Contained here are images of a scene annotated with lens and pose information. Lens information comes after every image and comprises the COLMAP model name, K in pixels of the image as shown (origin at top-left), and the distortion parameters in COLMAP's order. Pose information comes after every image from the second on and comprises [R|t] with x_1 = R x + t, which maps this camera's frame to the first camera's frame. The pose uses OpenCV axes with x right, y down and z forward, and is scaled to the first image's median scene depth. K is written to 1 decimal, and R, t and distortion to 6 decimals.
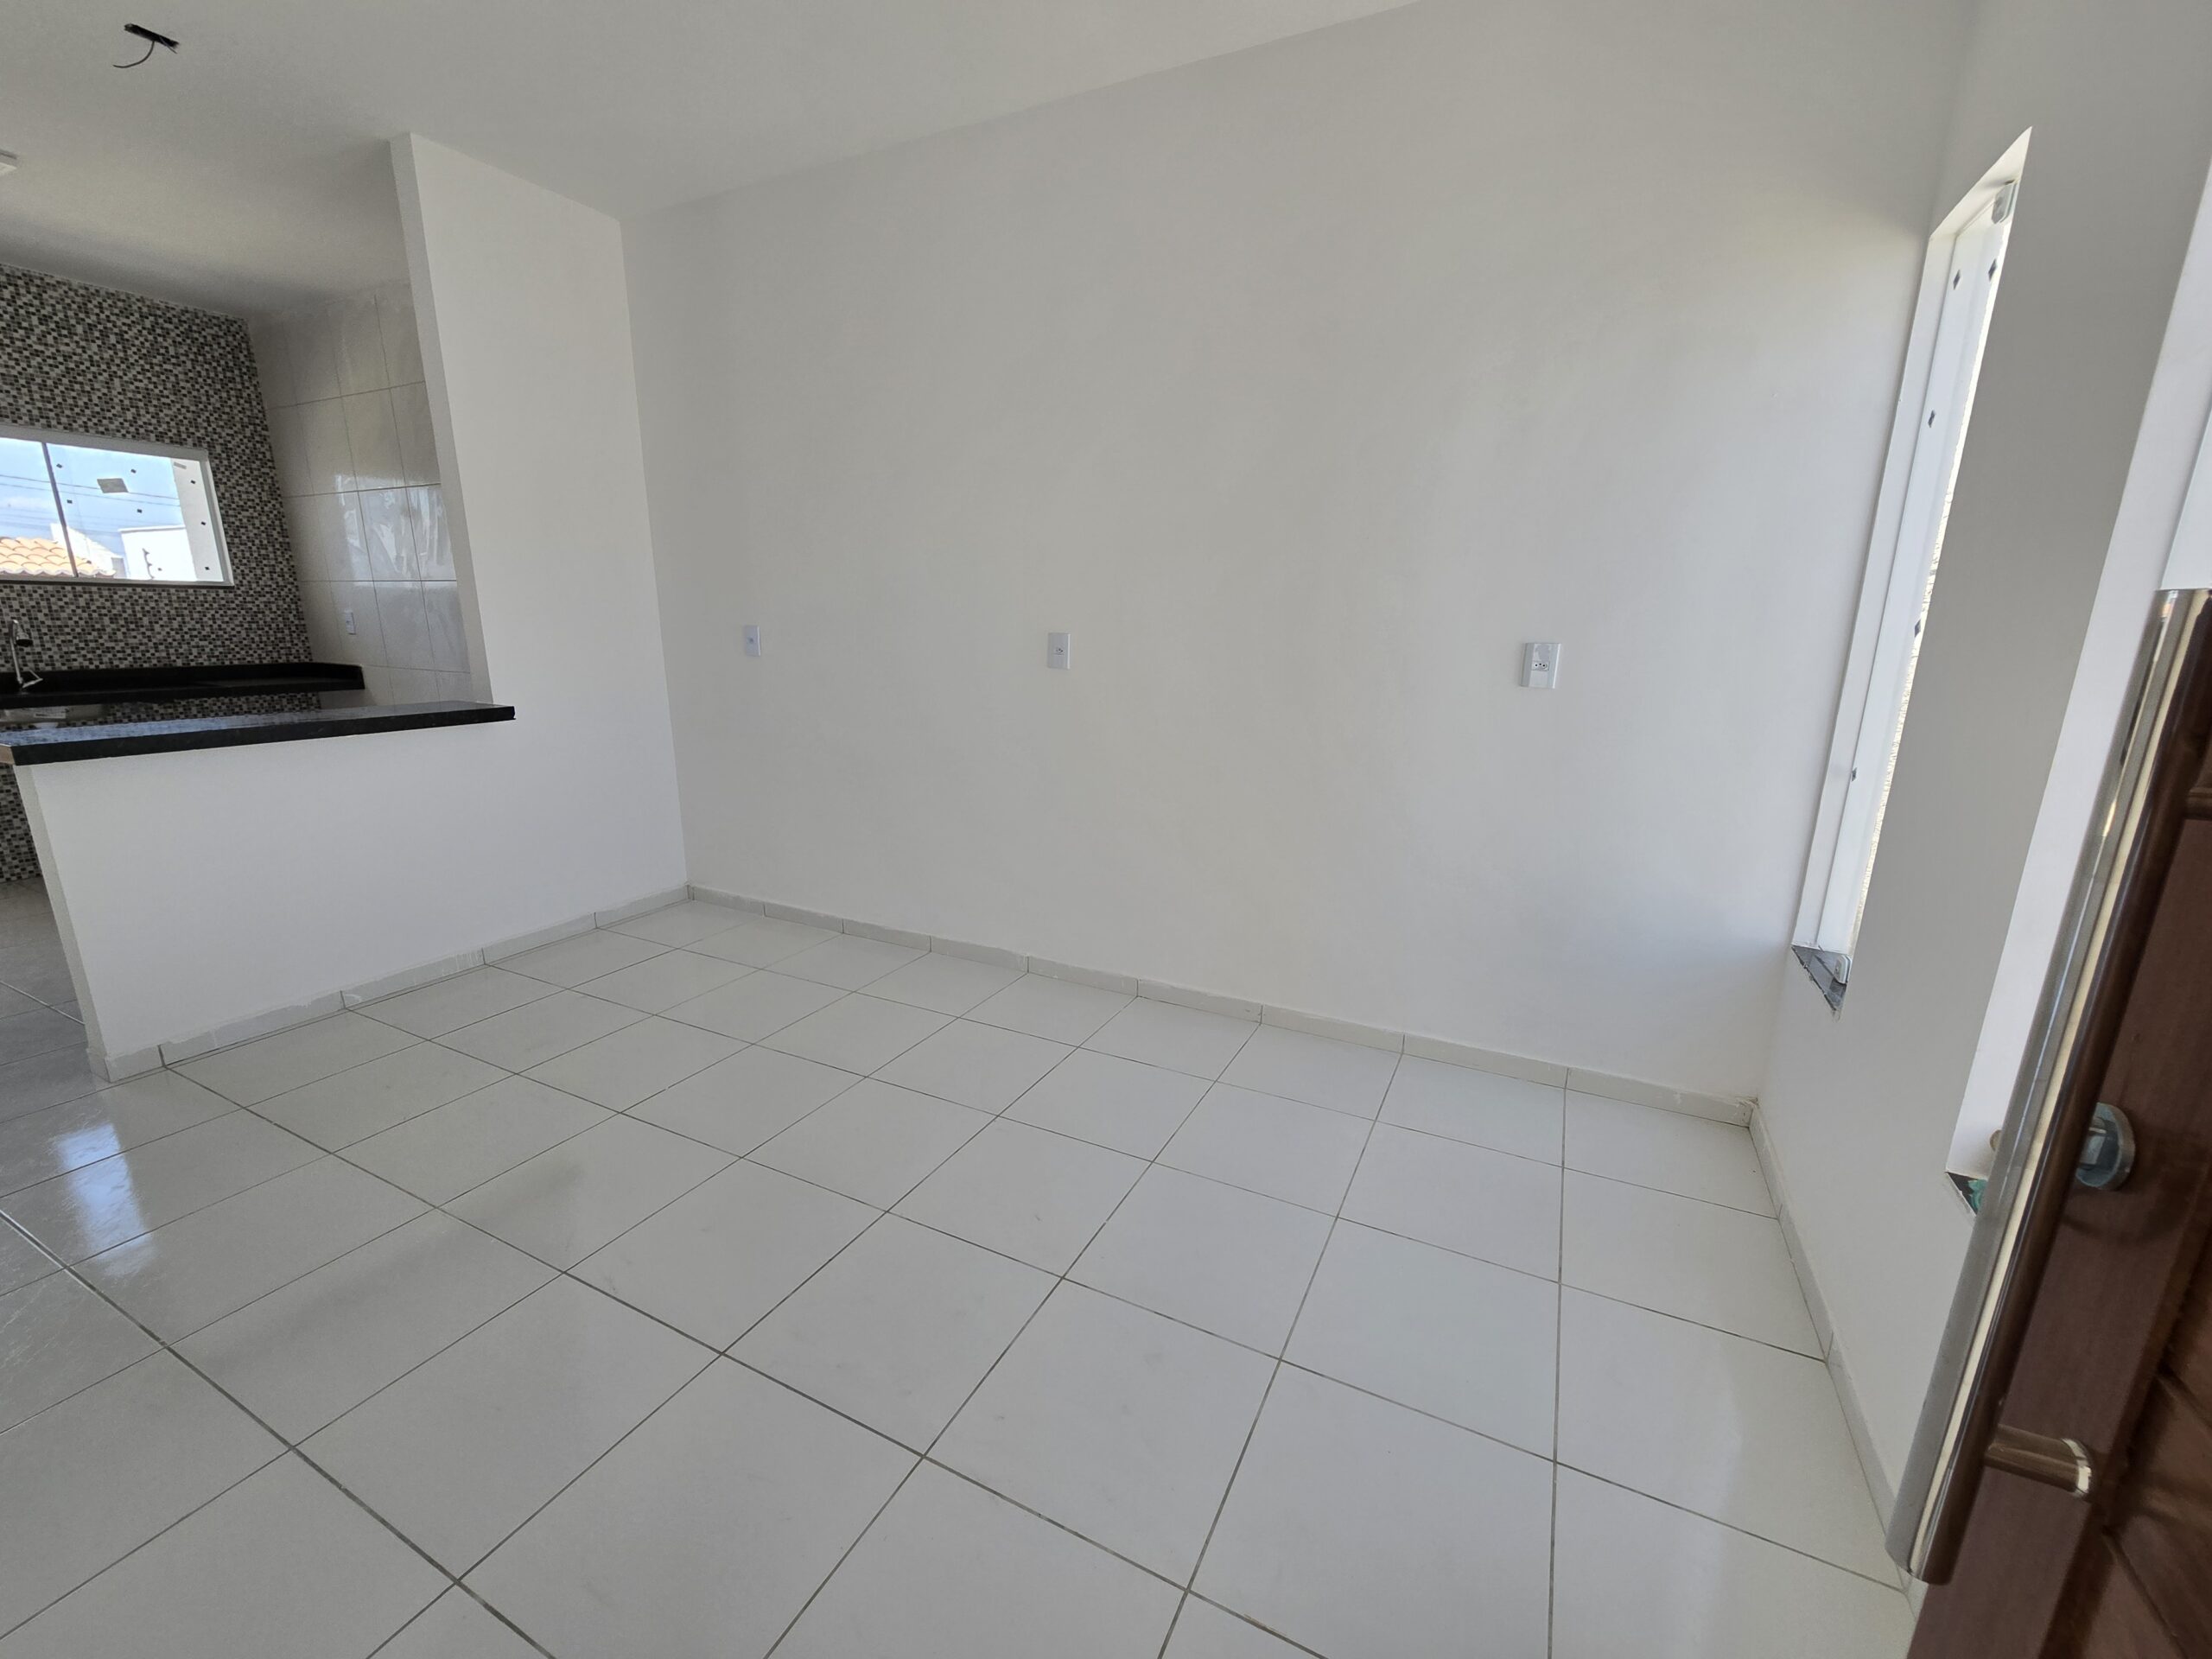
lens RADIAL K [[912.0, 0, 1100.1], [0, 912.0, 827.8], [0, 0, 1]] dist [-0.000570, 0.000707]
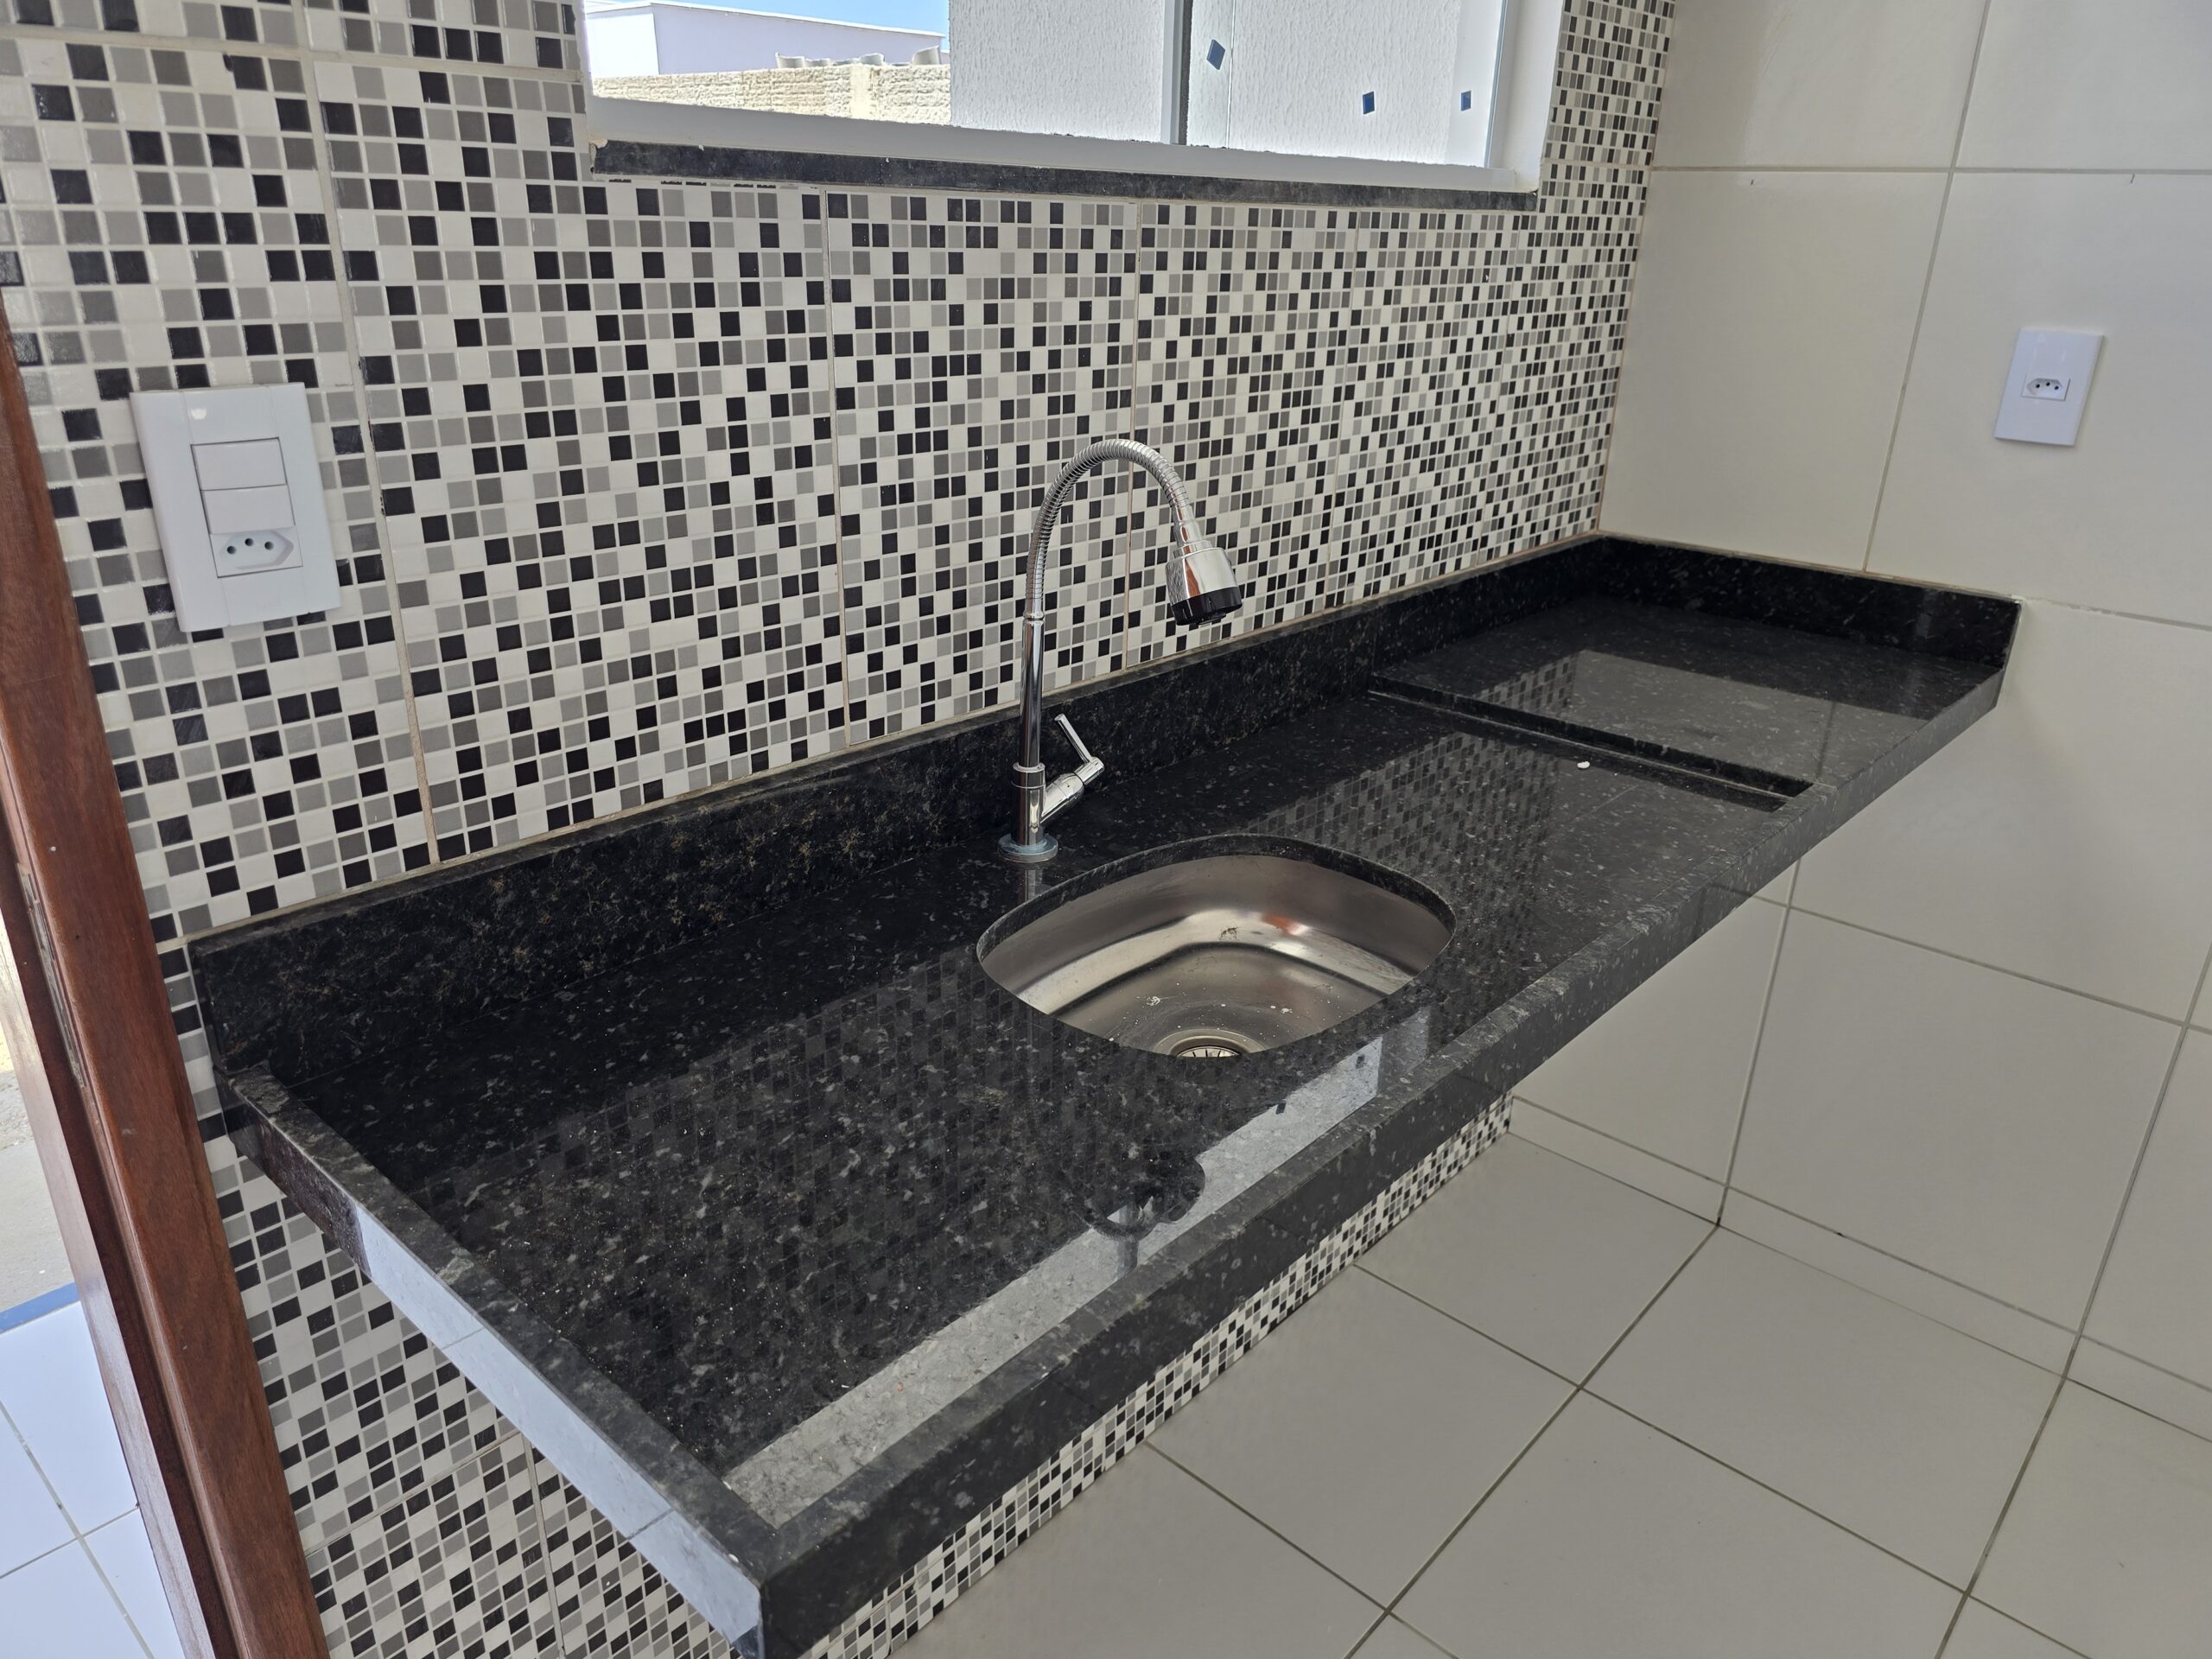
lens RADIAL K [[1504.5, 0, 1105.9], [0, 1504.5, 838.9], [0, 0, 1]] dist [0.021492, -0.004527]
pose [[0.965565, 0.102316, -0.239196, -1.012335], [-0.064328, 0.984764, 0.161561, -0.181840], [0.252082, -0.140611, 0.957436, 0.670093]]
